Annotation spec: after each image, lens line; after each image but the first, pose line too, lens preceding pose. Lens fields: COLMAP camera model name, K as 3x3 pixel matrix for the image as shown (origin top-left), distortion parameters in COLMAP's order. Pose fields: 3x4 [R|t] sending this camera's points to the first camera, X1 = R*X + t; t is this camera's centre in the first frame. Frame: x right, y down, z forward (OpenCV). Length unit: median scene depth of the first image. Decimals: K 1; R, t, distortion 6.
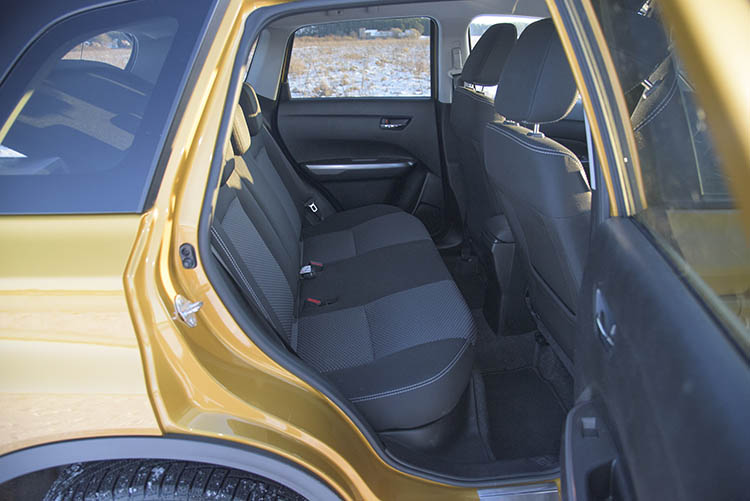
lens RADIAL K [[500.6, 0, 369.7], [0, 500.6, 252.8], [0, 0, 1]] dist [-0.123905, 0.059704]
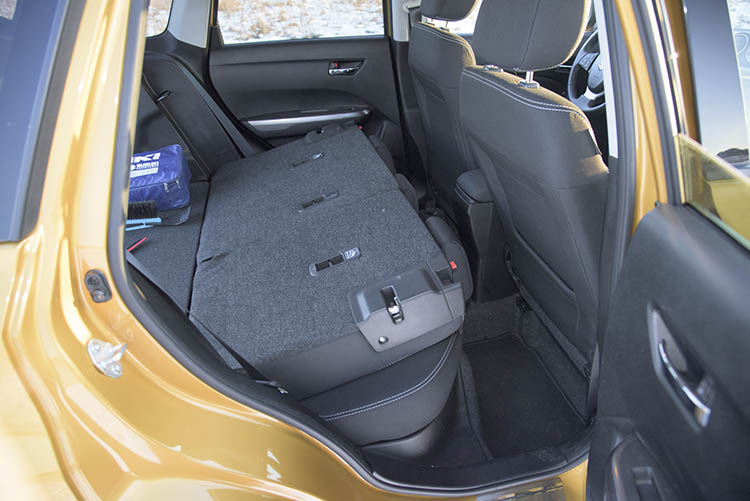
lens RADIAL K [[500.6, 0, 369.7], [0, 500.6, 252.8], [0, 0, 1]] dist [-0.123905, 0.059704]
pose [[0.993198, -0.077104, 0.087250, -0.009139], [0.066064, 0.990203, 0.123018, -0.042524], [-0.095880, -0.116417, 0.988562, 0.100320]]
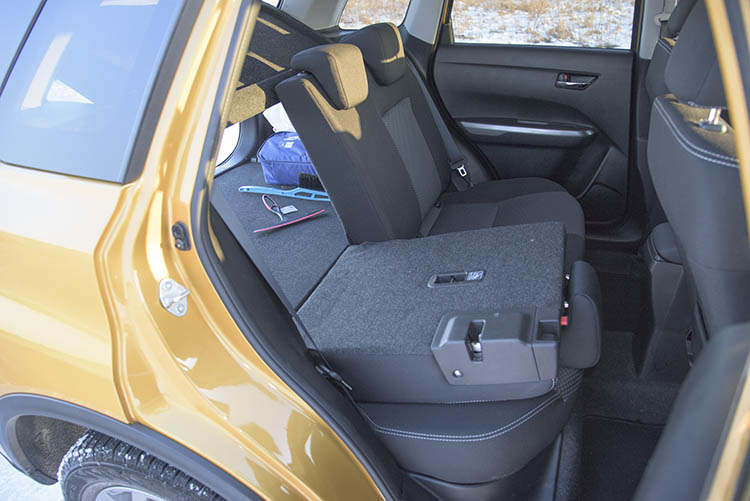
lens RADIAL K [[500.6, 0, 369.7], [0, 500.6, 252.8], [0, 0, 1]] dist [-0.123905, 0.059704]
pose [[0.905193, 0.189724, -0.380304, 0.107211], [-0.145448, 0.979087, 0.142248, -0.054955], [0.399338, -0.073448, 0.913857, 0.137158]]
